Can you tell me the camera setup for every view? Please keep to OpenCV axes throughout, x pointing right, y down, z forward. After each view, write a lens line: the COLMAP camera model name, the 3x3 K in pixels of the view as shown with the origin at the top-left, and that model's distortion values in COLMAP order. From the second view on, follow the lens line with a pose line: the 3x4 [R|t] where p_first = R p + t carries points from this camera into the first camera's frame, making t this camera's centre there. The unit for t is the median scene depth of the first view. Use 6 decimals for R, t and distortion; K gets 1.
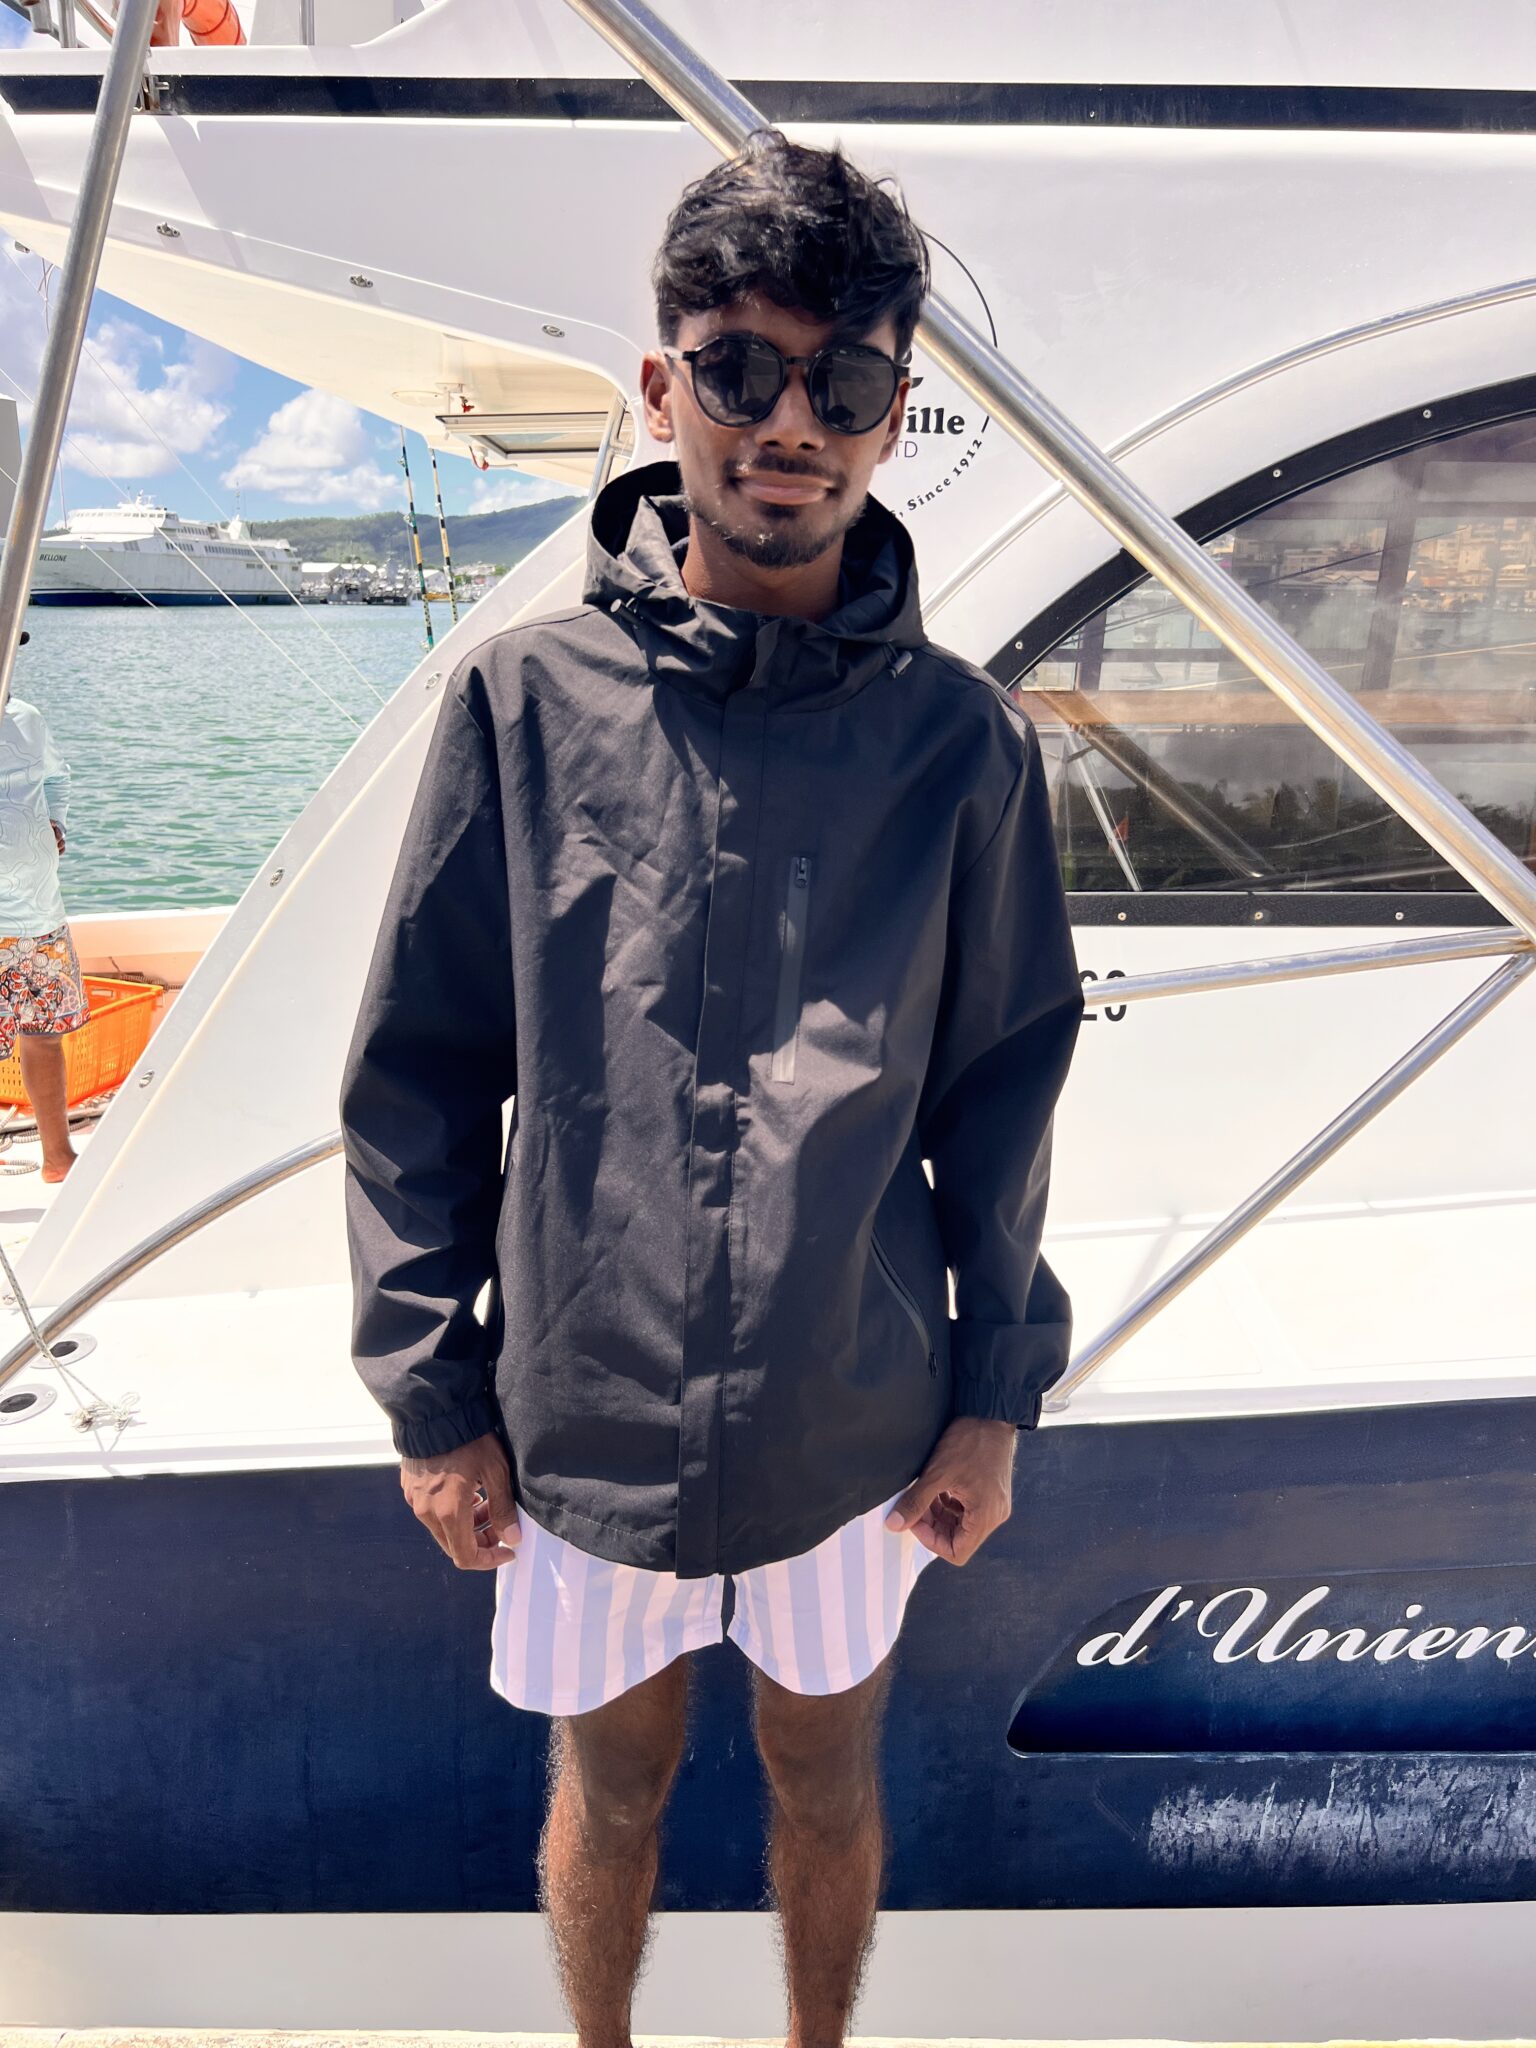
lens RADIAL K [[1527.6, 0, 738.7], [0, 1527.6, 1025.0], [0, 0, 1]] dist [0.021470, -0.011808]
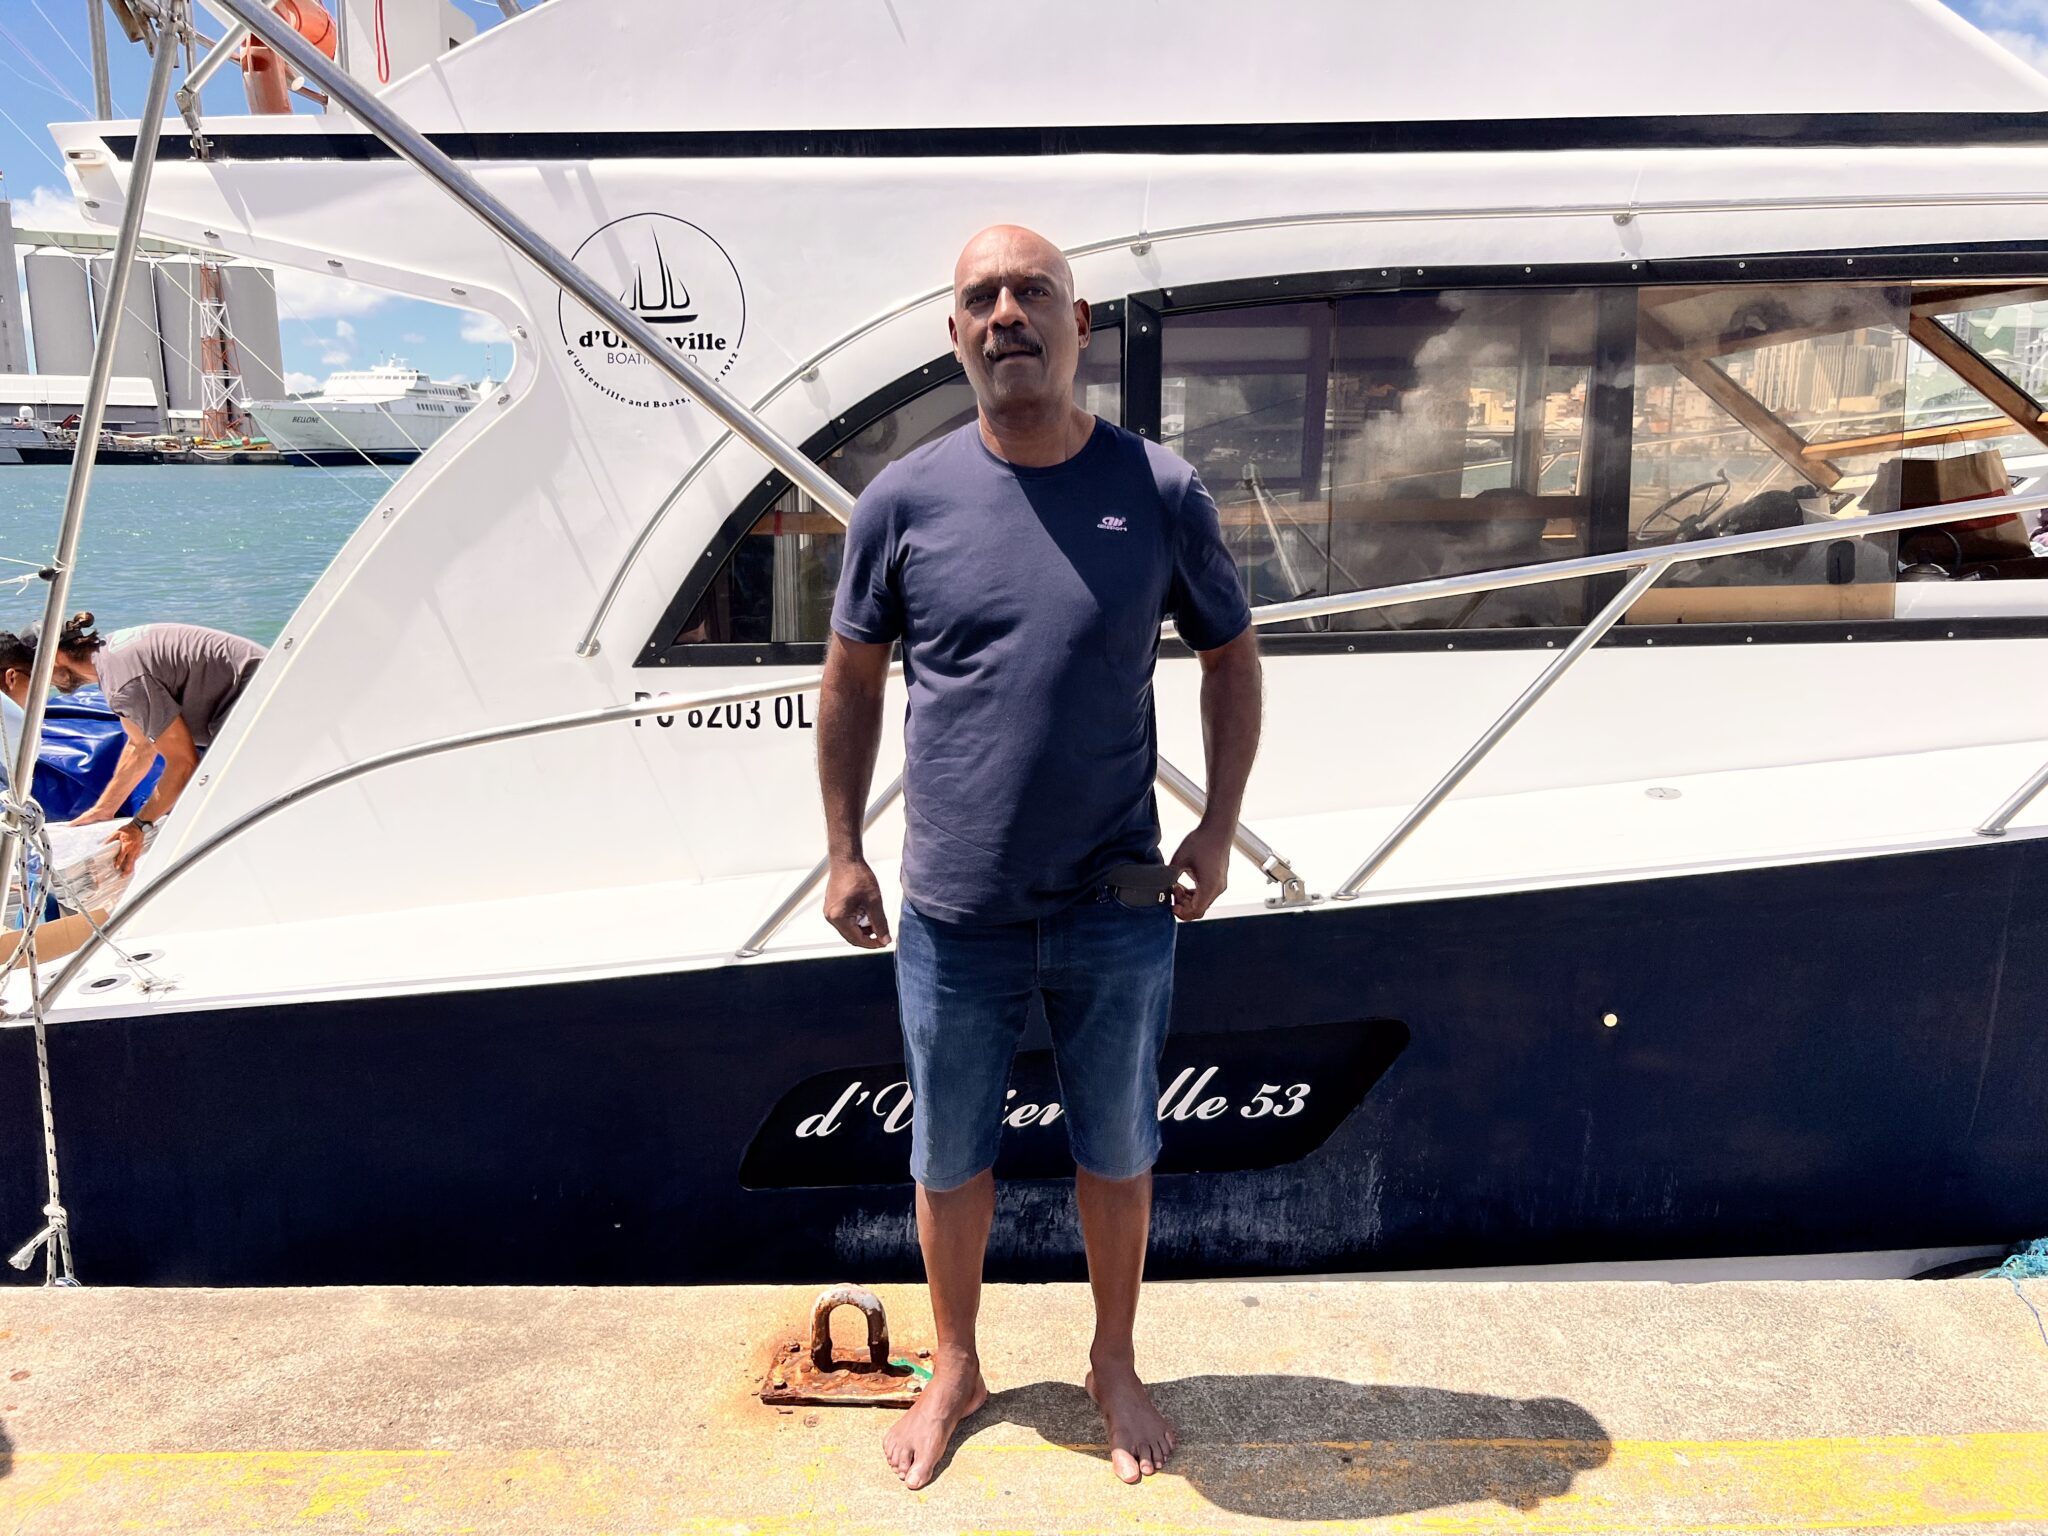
lens RADIAL K [[1556.0, 0, 1034.3], [0, 1556.0, 764.8], [0, 0, 1]] dist [0.049108, -0.059205]
pose [[0.999781, -0.020874, 0.001707, 0.468643], [0.020942, 0.997426, -0.068577, 0.160067], [-0.000271, 0.068597, 0.997644, -0.587475]]
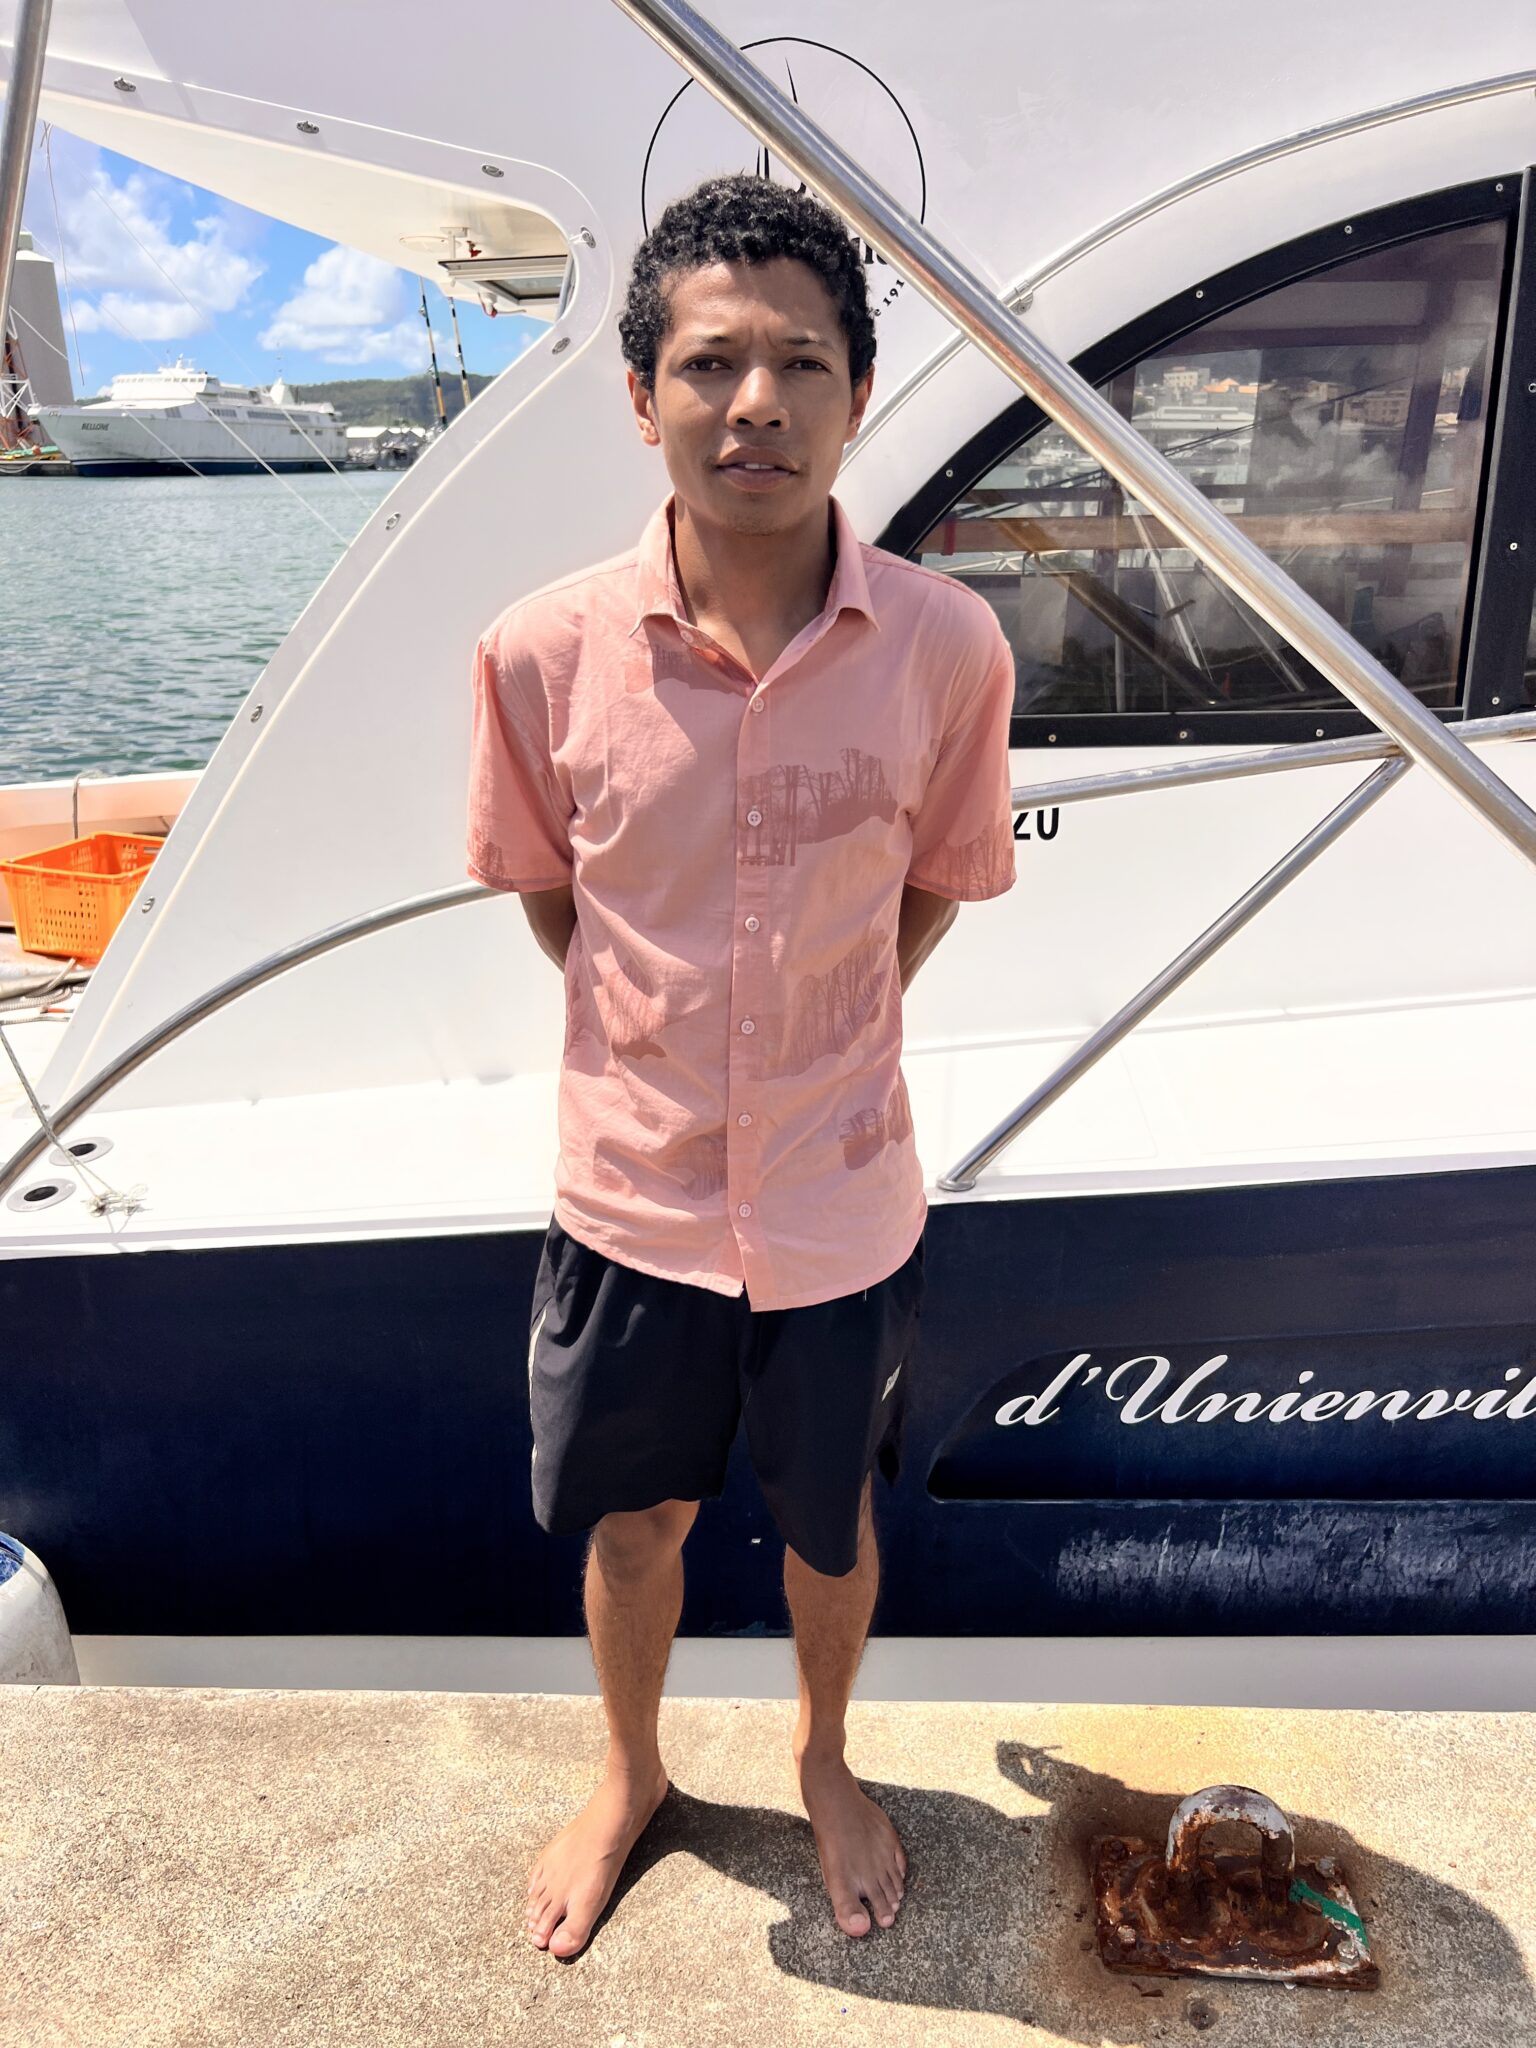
lens RADIAL K [[1526.9, 0, 750.8], [0, 1526.9, 1025.8], [0, 0, 1]] dist [0.042371, -0.051264]
pose [[0.999016, -0.007676, -0.043686, 0.096578], [0.011391, 0.996279, 0.085427, 0.036449], [0.042867, -0.085840, 0.995386, -0.078557]]
